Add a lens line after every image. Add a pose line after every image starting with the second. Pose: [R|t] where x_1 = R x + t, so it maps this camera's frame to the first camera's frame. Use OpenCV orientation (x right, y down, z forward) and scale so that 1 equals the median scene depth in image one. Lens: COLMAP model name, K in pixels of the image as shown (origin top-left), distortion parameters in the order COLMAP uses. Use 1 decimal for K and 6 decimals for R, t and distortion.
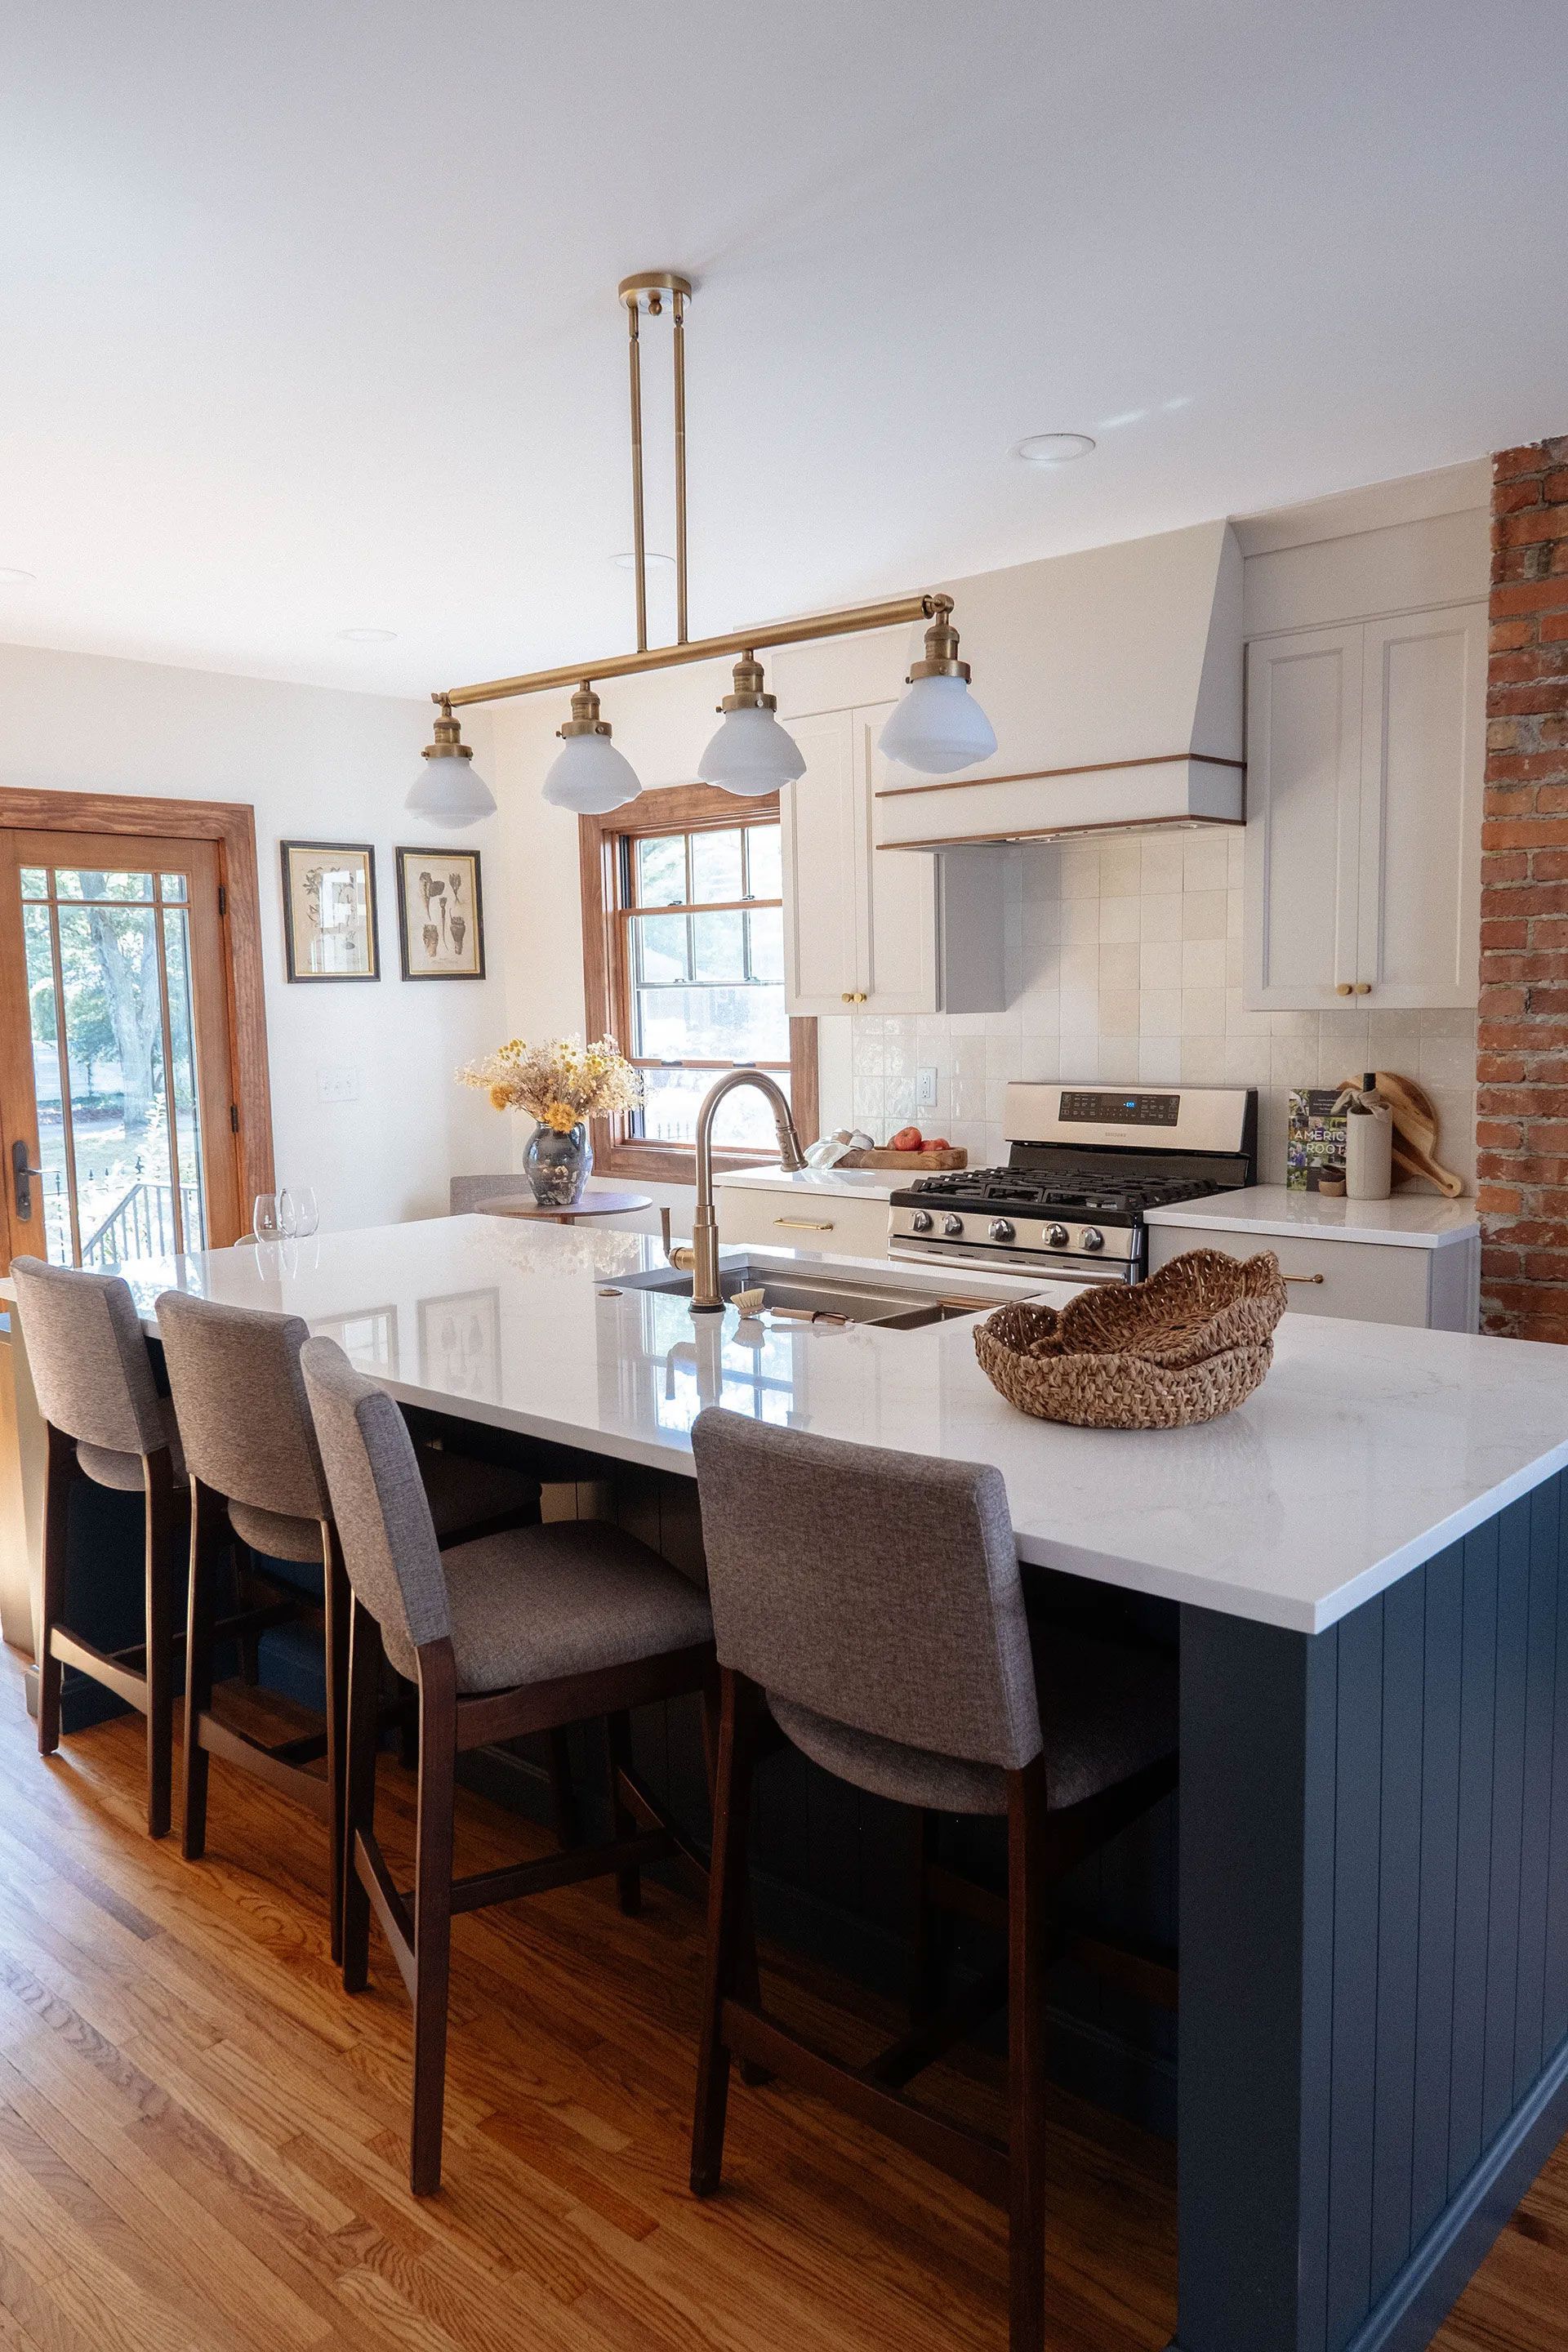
lens RADIAL K [[1650.2, 0, 784.0], [0, 1650.2, 1176.0], [0, 0, 1]] dist [-0.001130, -0.000552]
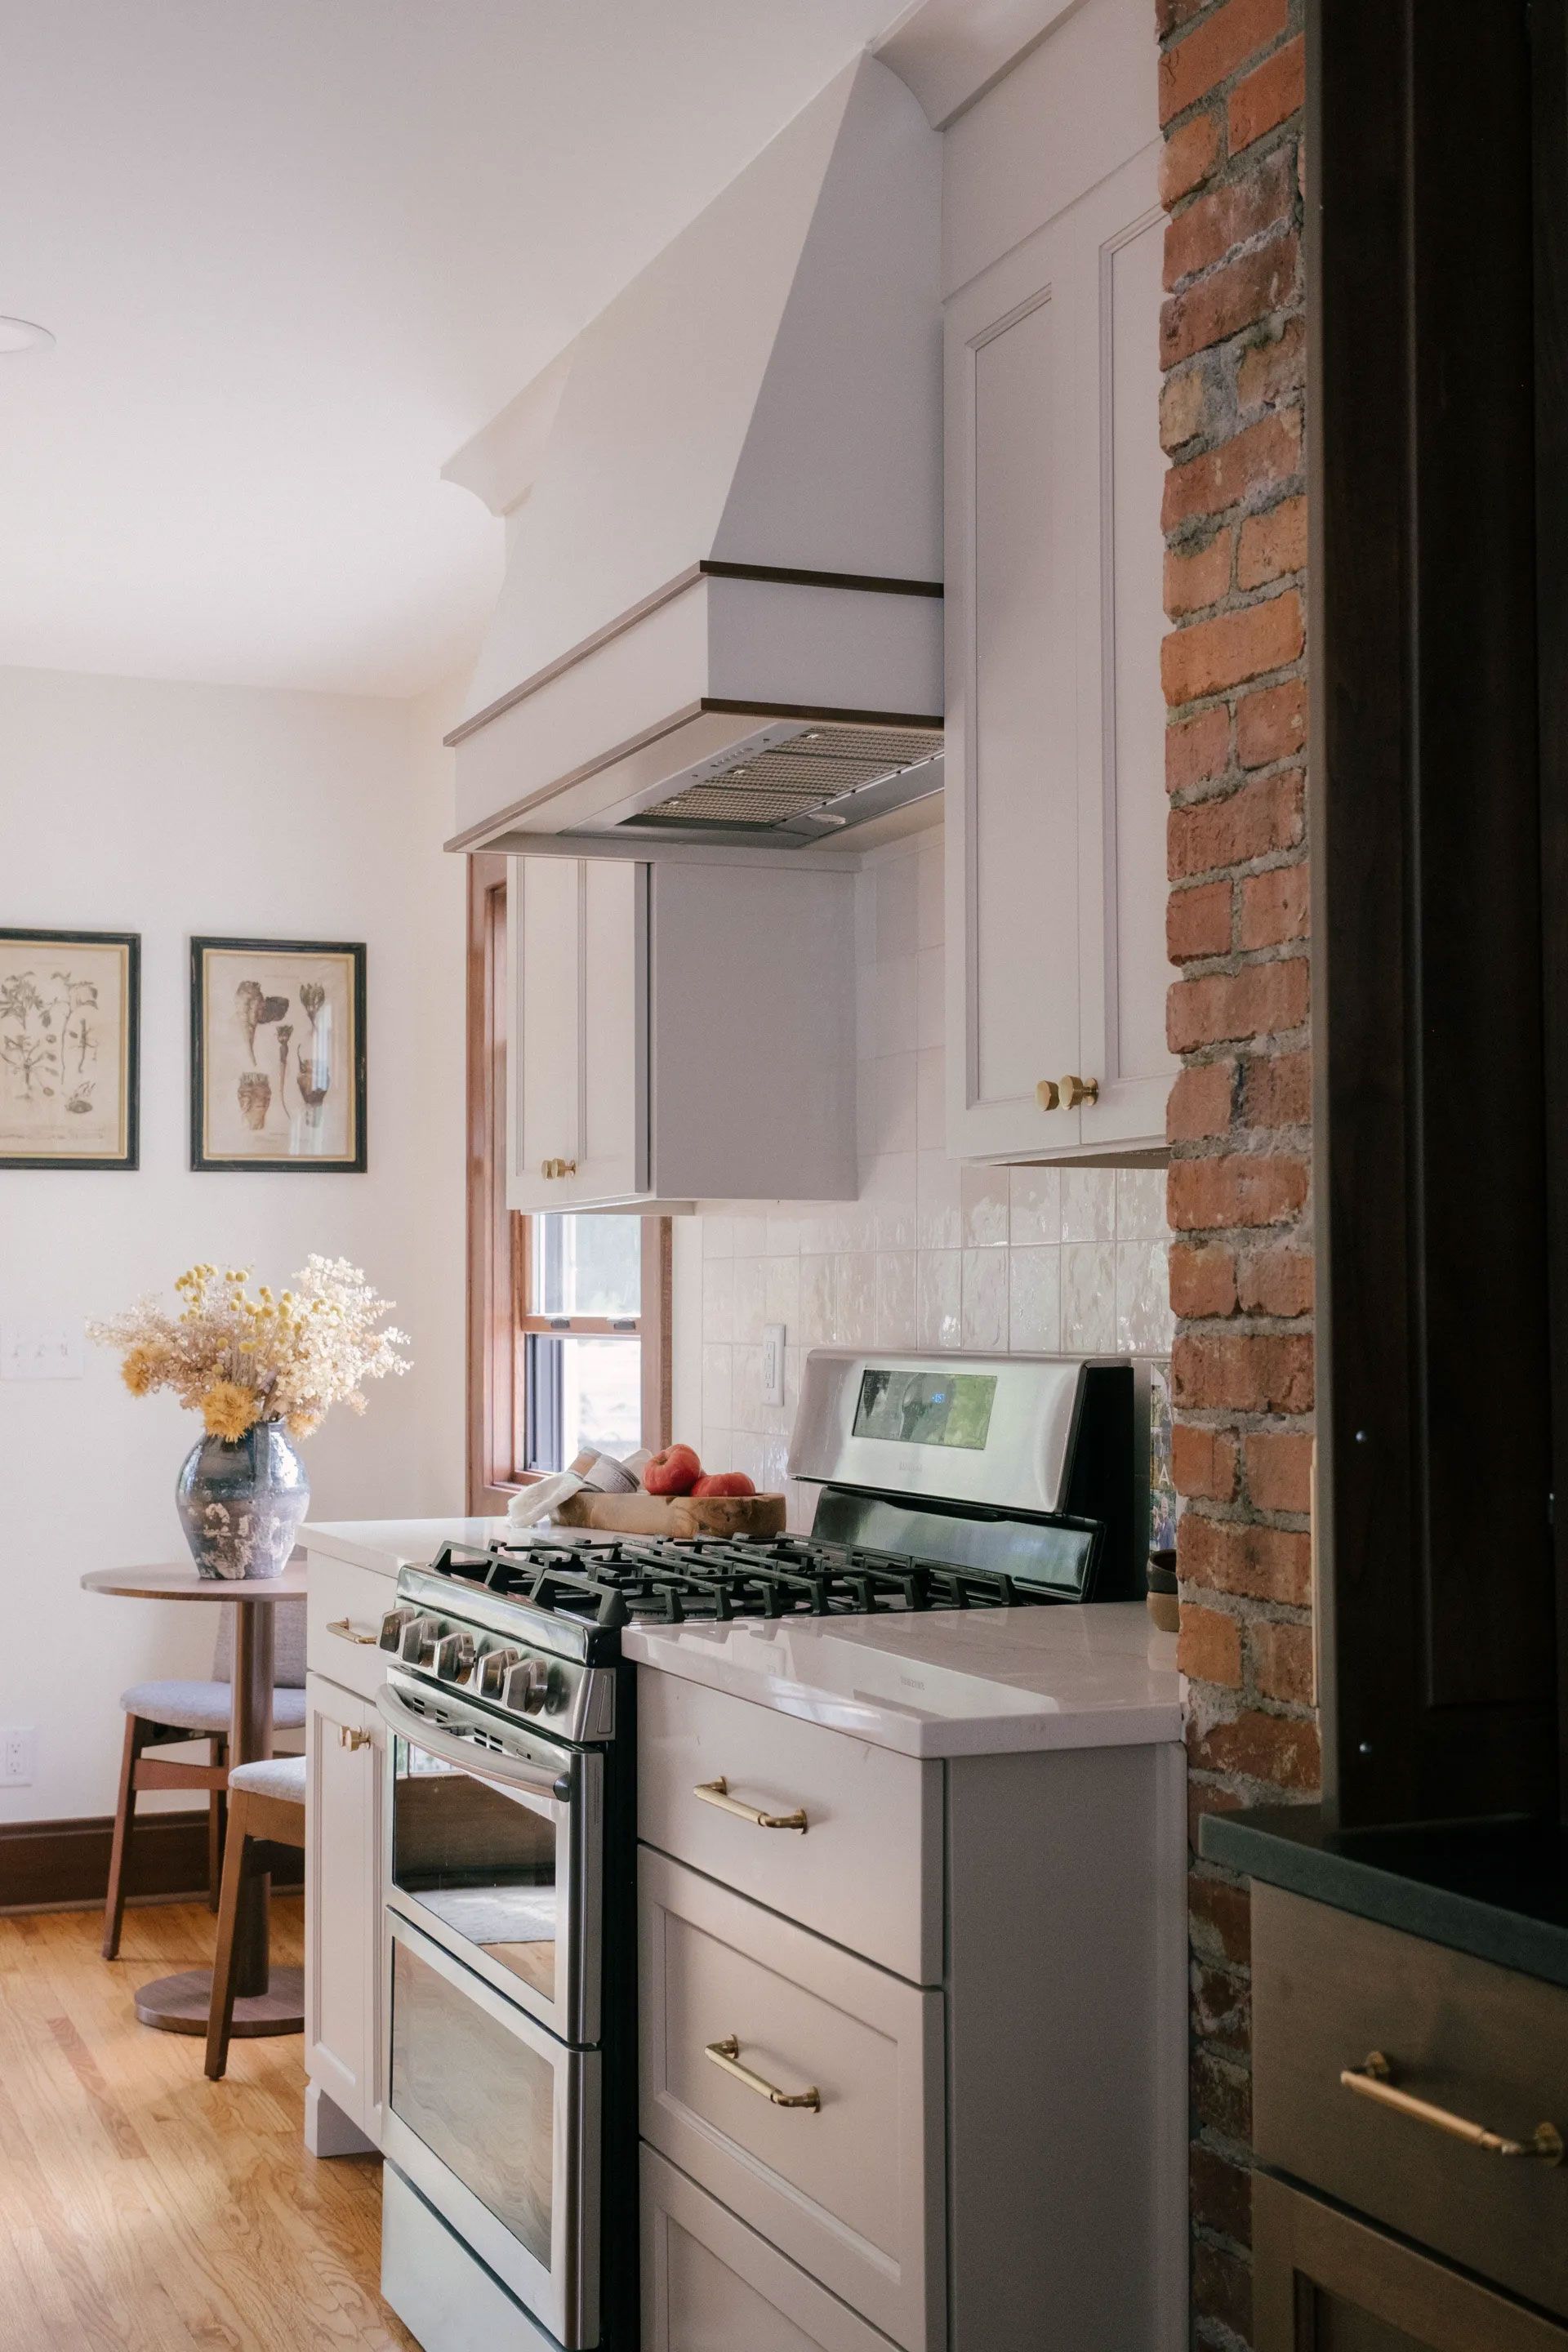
lens RADIAL K [[2798.5, 0, 784.0], [0, 2798.5, 1176.0], [0, 0, 1]] dist [-0.009768, -0.029040]
pose [[0.904842, -0.003214, -0.425735, 0.546757], [-0.060812, 0.988742, -0.136713, 0.002168], [0.421381, 0.149594, 0.894460, 0.356982]]
